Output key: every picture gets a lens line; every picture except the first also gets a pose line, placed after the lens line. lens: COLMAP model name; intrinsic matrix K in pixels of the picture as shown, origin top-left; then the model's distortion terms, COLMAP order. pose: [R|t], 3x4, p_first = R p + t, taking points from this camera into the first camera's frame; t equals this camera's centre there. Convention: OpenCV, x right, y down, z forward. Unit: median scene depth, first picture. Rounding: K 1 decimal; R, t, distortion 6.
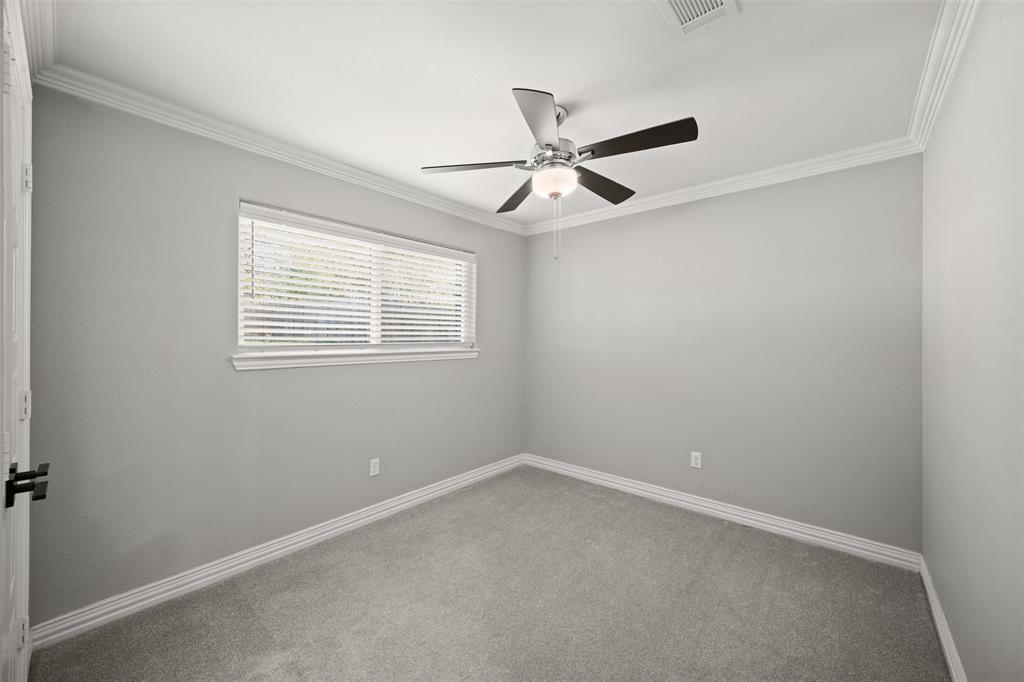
lens RADIAL K [[392.1, 0, 510.7], [0, 392.1, 338.8], [0, 0, 1]] dist [-0.000543, -0.000166]
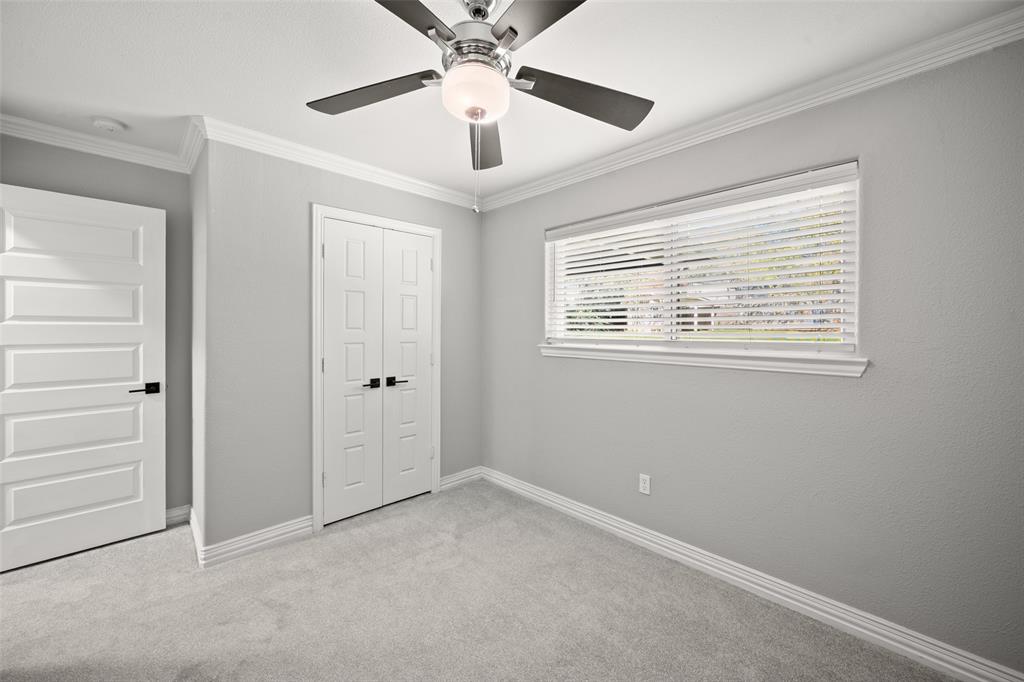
lens RADIAL K [[392.1, 0, 510.6], [0, 392.1, 335.4], [0, 0, 1]] dist [-0.000543, -0.000166]
pose [[-0.087723, 0.009992, -0.996095, 0.591044], [-0.007563, 0.999914, 0.010696, -0.005168], [0.996116, 0.008472, -0.087640, 0.872583]]
